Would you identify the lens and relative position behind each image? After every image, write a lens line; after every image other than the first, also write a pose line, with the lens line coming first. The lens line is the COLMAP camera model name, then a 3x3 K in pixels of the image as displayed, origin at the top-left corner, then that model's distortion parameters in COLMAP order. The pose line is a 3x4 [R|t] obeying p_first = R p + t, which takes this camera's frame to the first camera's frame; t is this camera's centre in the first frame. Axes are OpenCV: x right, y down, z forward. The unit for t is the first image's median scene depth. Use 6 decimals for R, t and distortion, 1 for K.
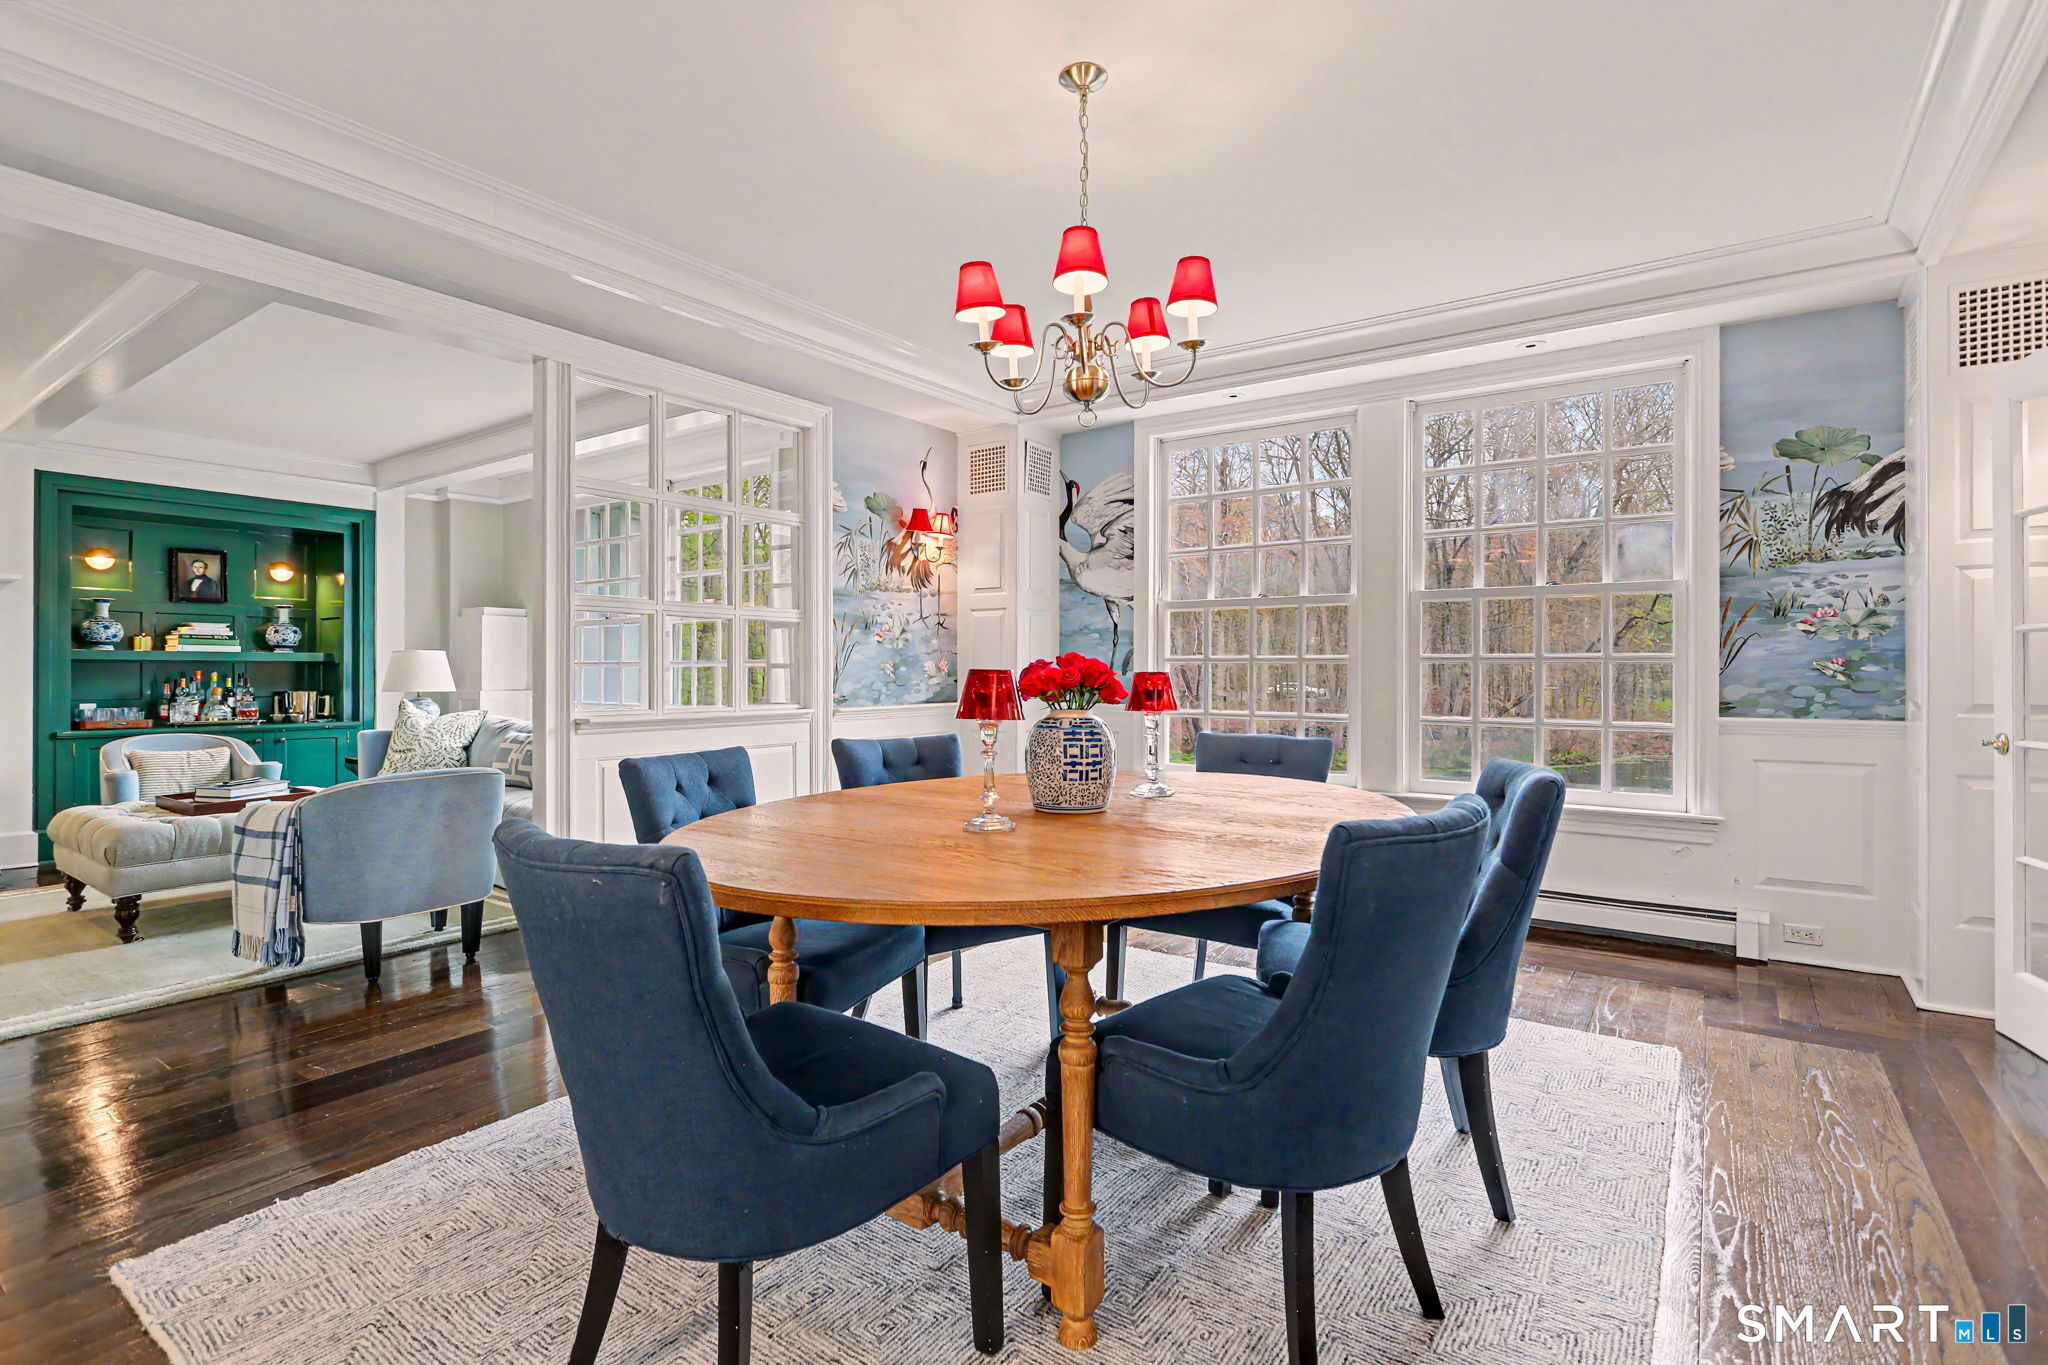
lens RADIAL K [[975.7, 0, 1018.6], [0, 975.7, 668.0], [0, 0, 1]] dist [-0.002116, 0.000844]
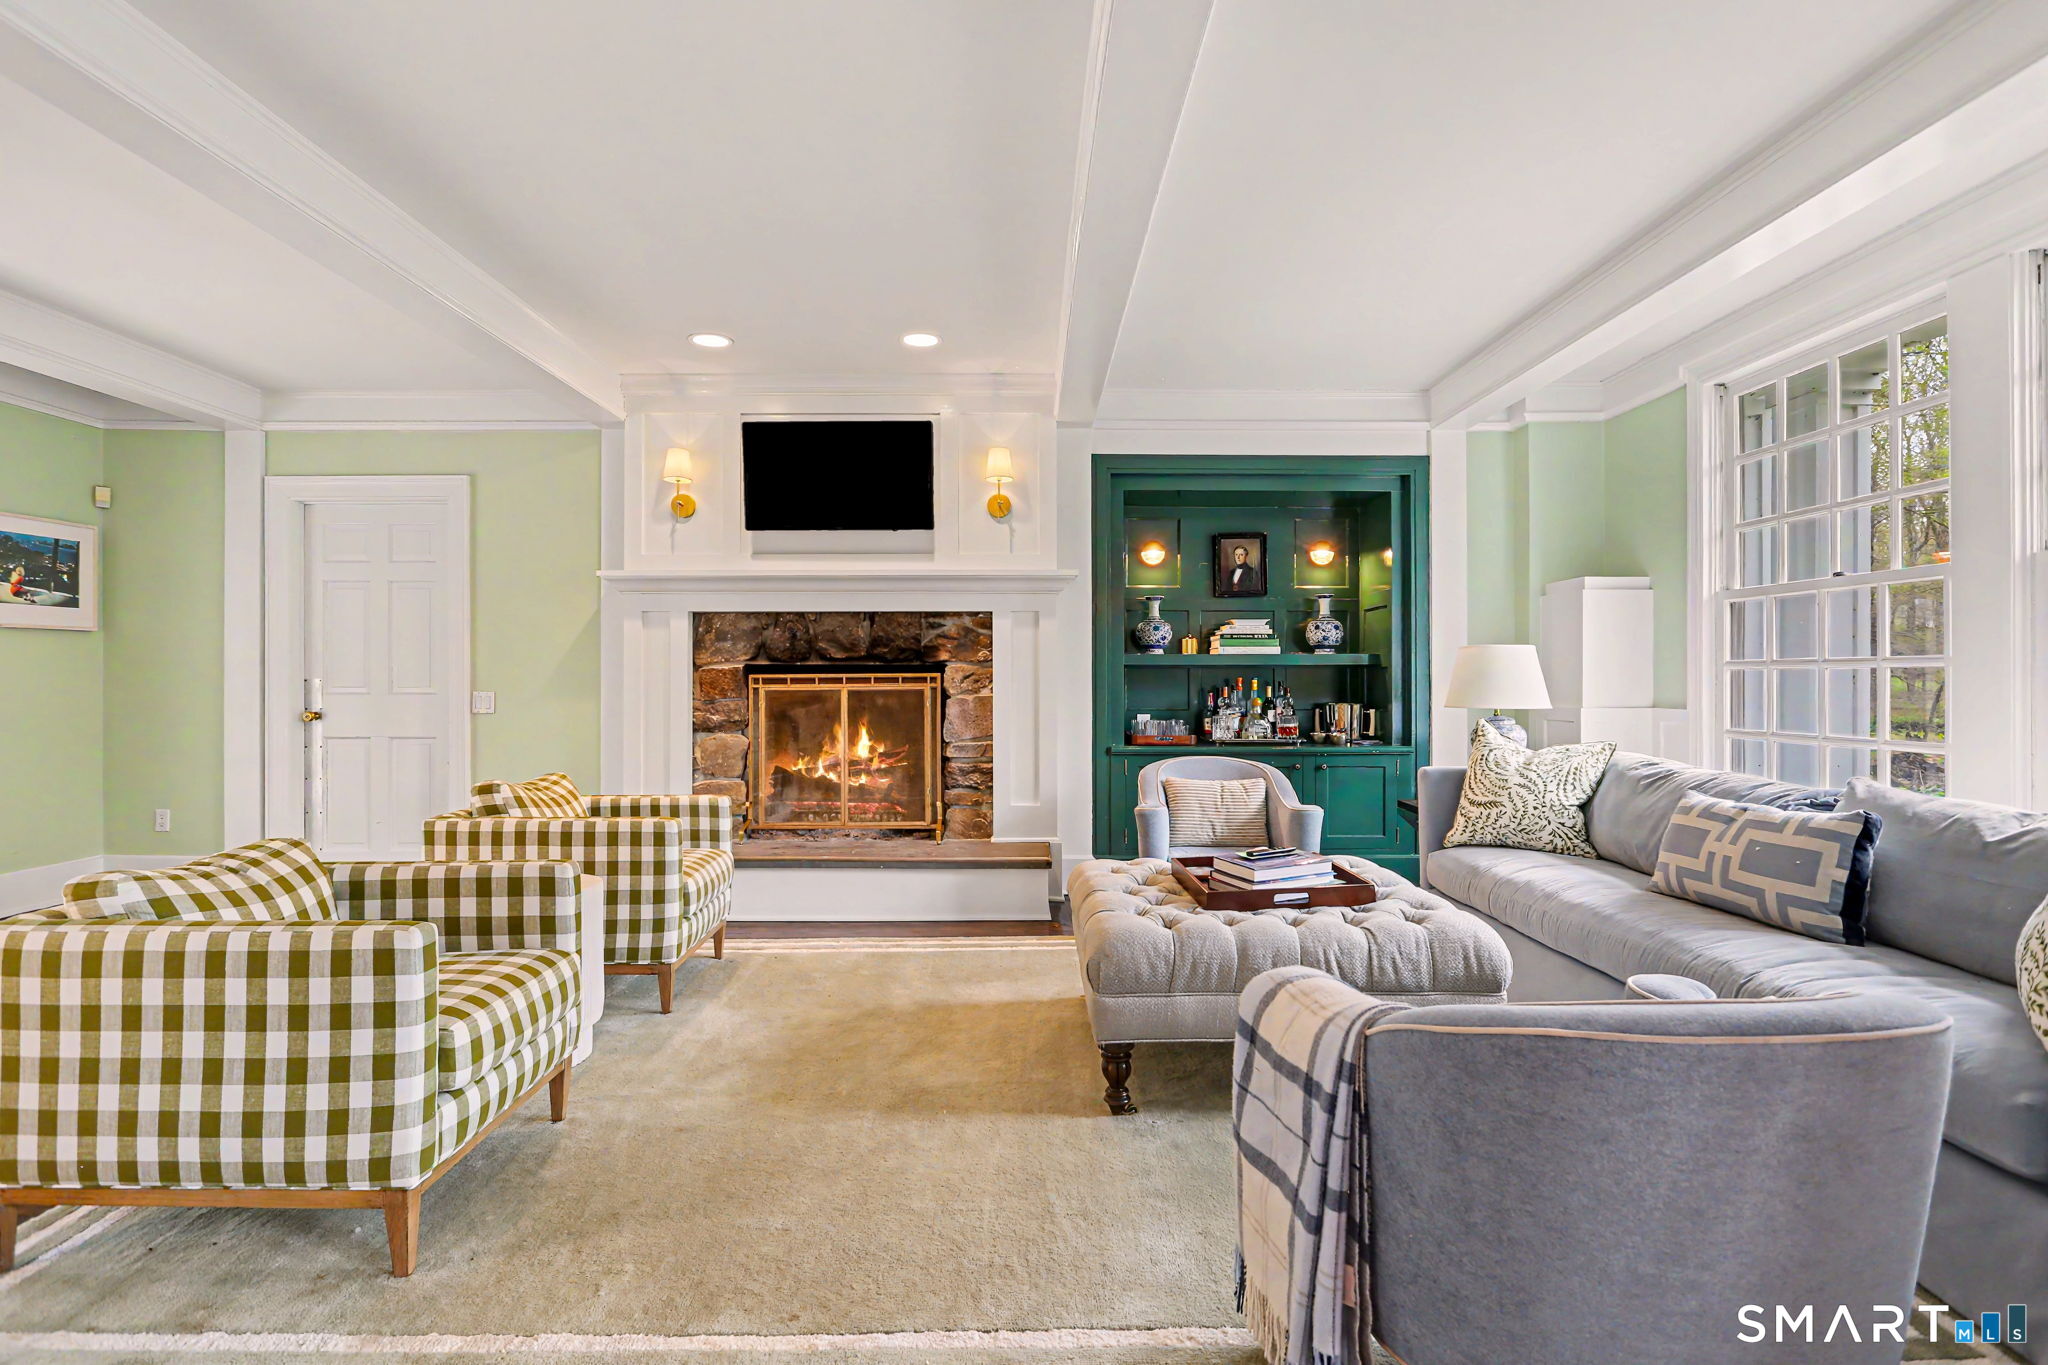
lens RADIAL K [[975.7, 0, 1030.1], [0, 975.7, 677.0], [0, 0, 1]] dist [-0.002116, 0.000844]
pose [[0.590888, -0.003393, -0.806747, -0.276331], [0.004791, 0.999988, -0.000697, 0.002222], [0.806740, -0.003454, 0.590897, 0.365507]]
